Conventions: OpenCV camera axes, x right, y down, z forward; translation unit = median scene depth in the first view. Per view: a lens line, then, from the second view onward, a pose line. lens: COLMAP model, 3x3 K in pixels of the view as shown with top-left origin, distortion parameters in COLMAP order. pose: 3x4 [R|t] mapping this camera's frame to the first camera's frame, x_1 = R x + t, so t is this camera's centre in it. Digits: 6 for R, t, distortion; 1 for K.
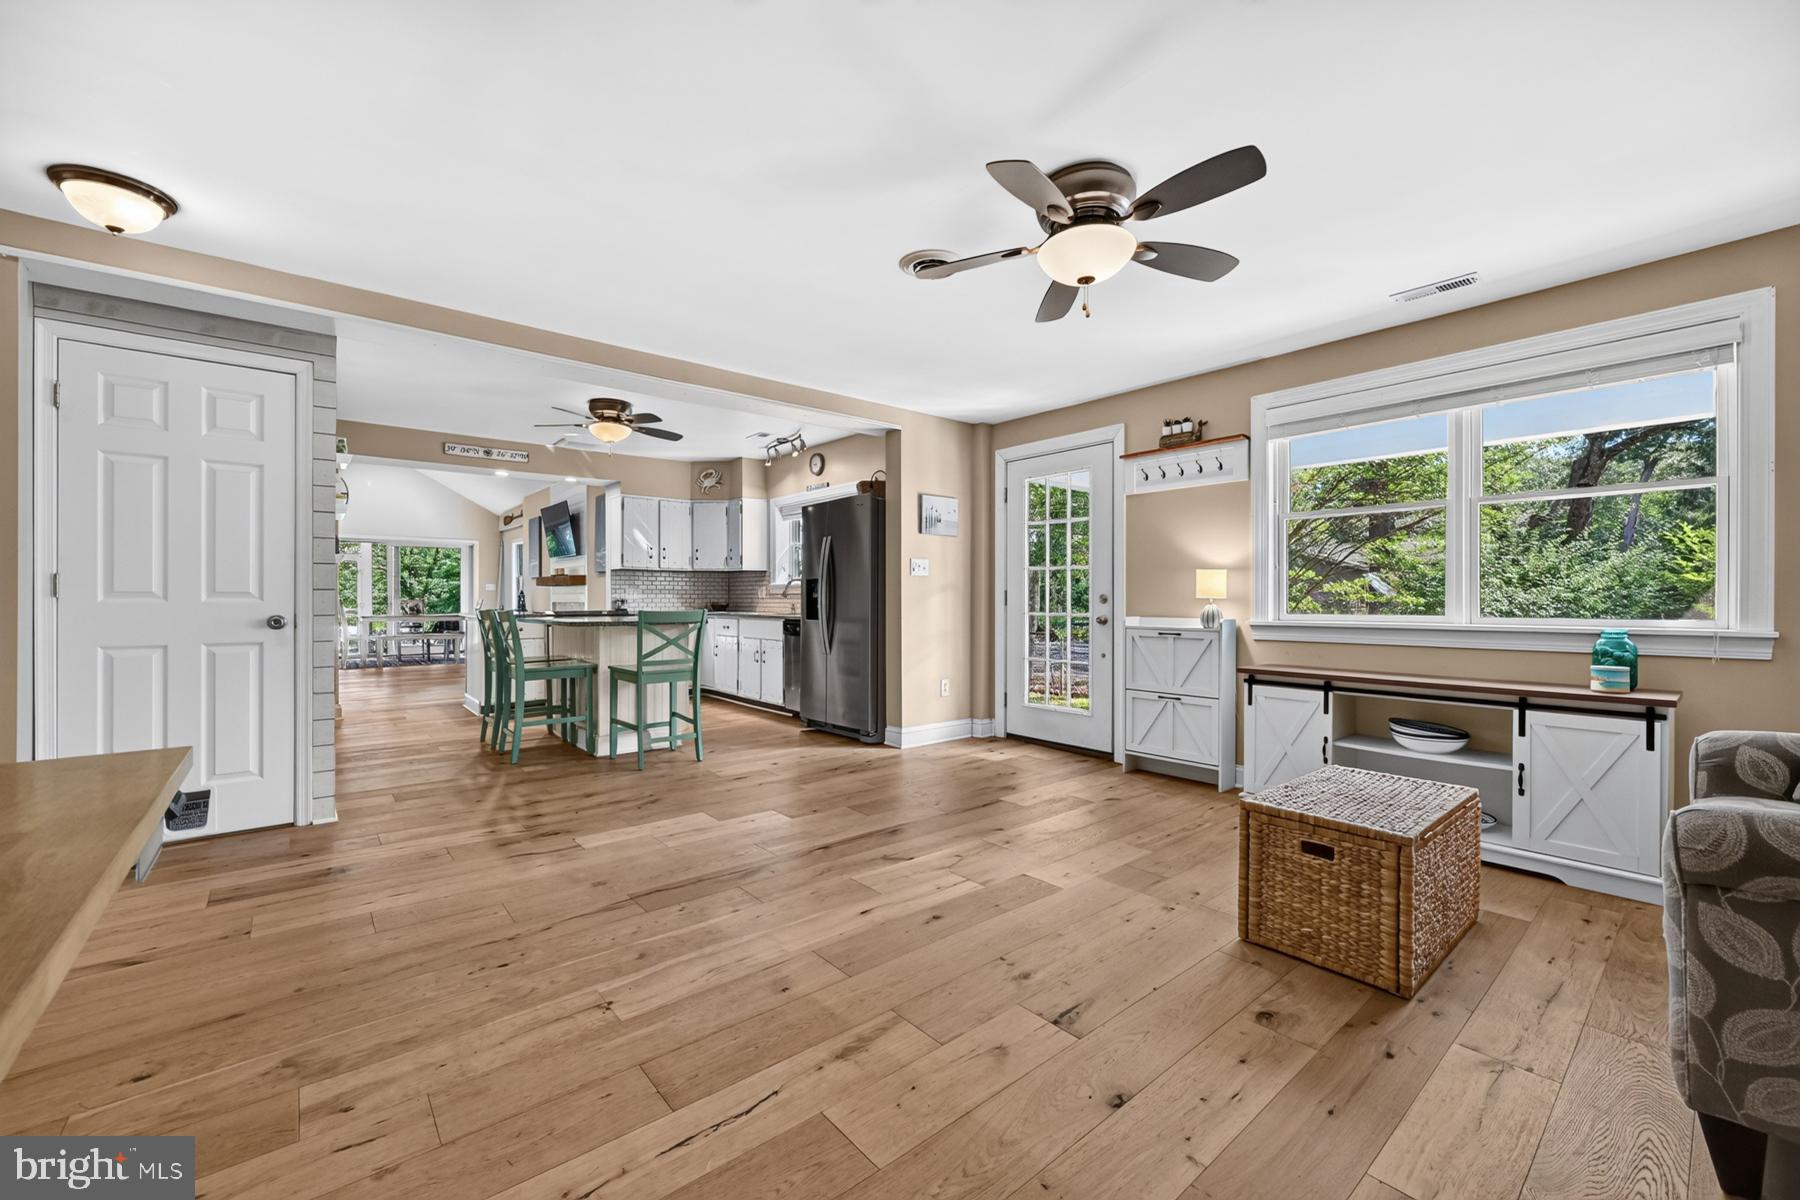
lens RADIAL K [[719.6, 0, 900.0], [0, 719.6, 600.0], [0, 0, 1]] dist [-0.002392, -0.000188]
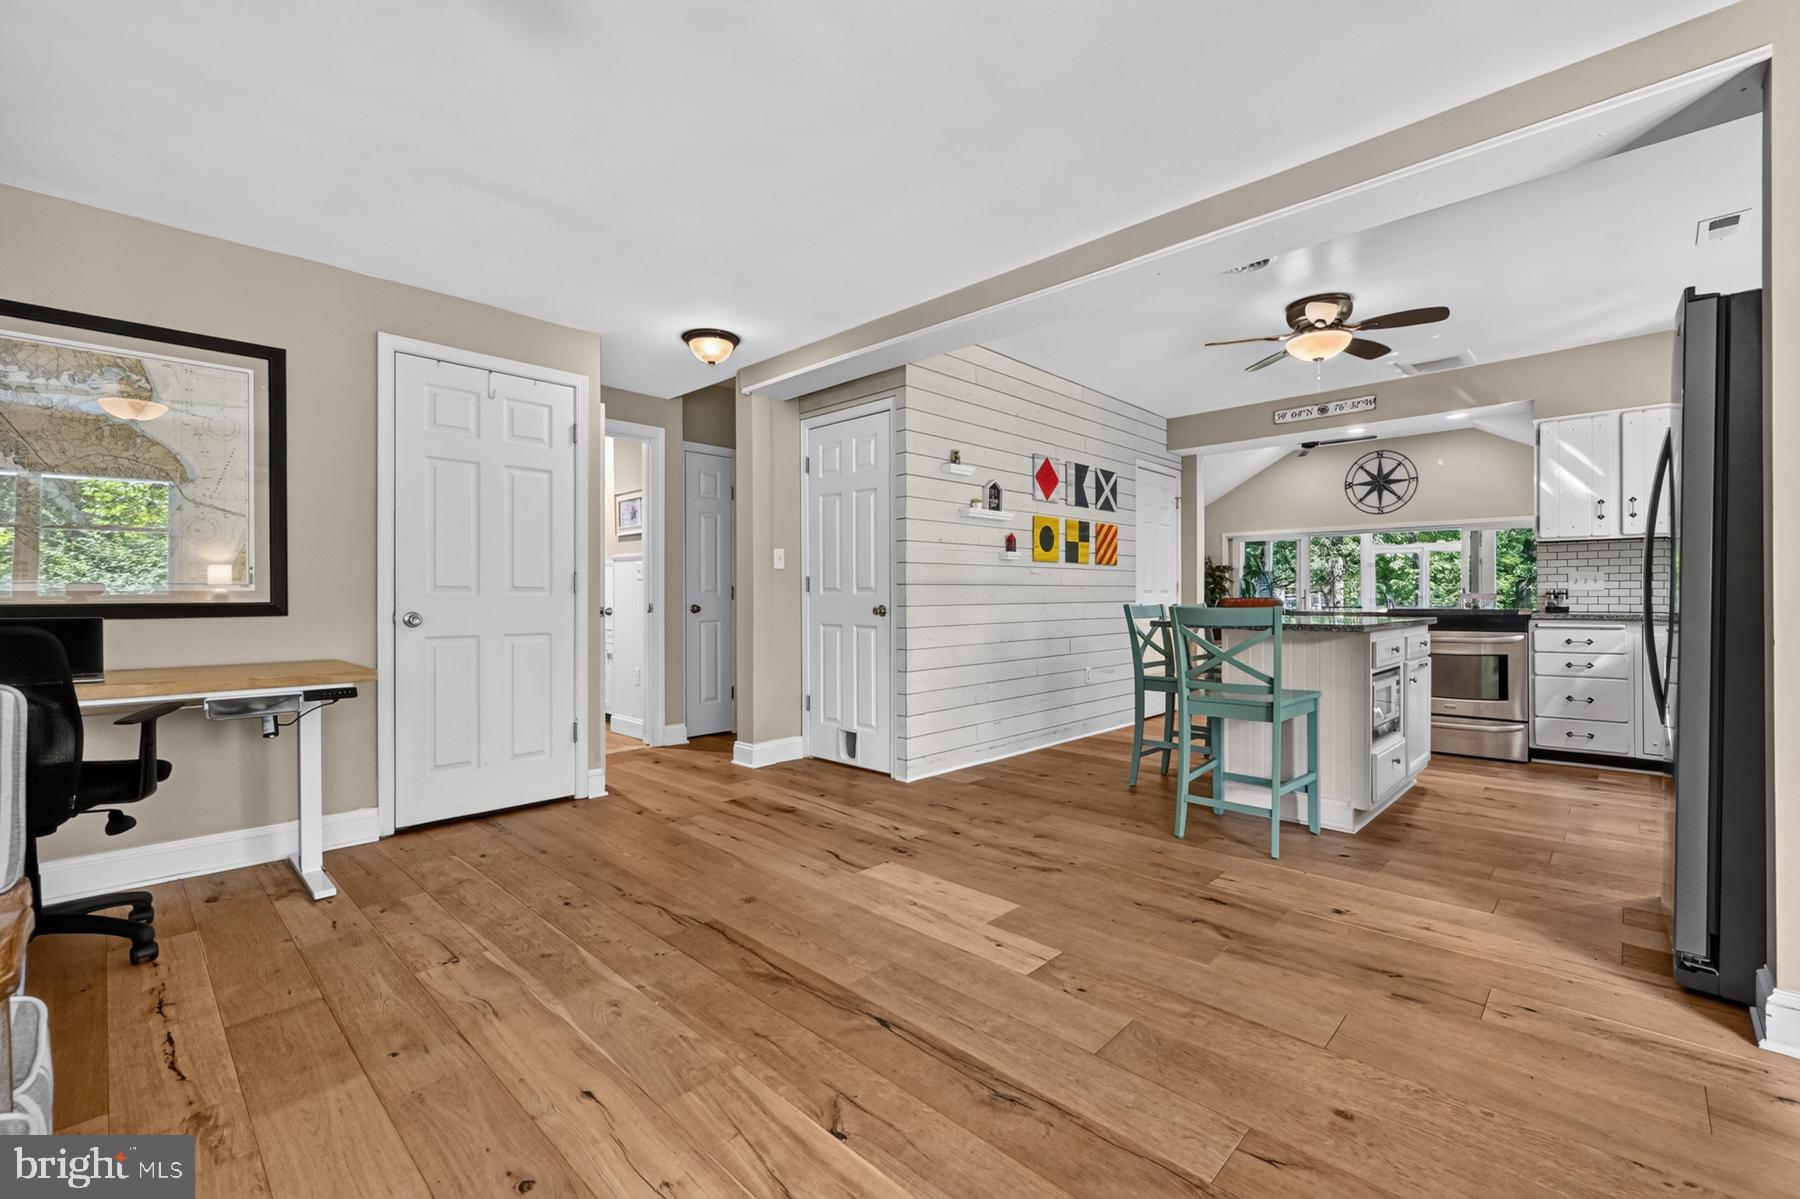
lens RADIAL K [[752.2, 0, 871.9], [0, 752.2, 597.6], [0, 0, 1]] dist [-0.001196, -0.000071]
pose [[0.096325, -0.000720, -0.995350, 0.465132], [0.003341, 0.999994, -0.000400, 0.008283], [0.995344, -0.003287, 0.096326, 0.898002]]
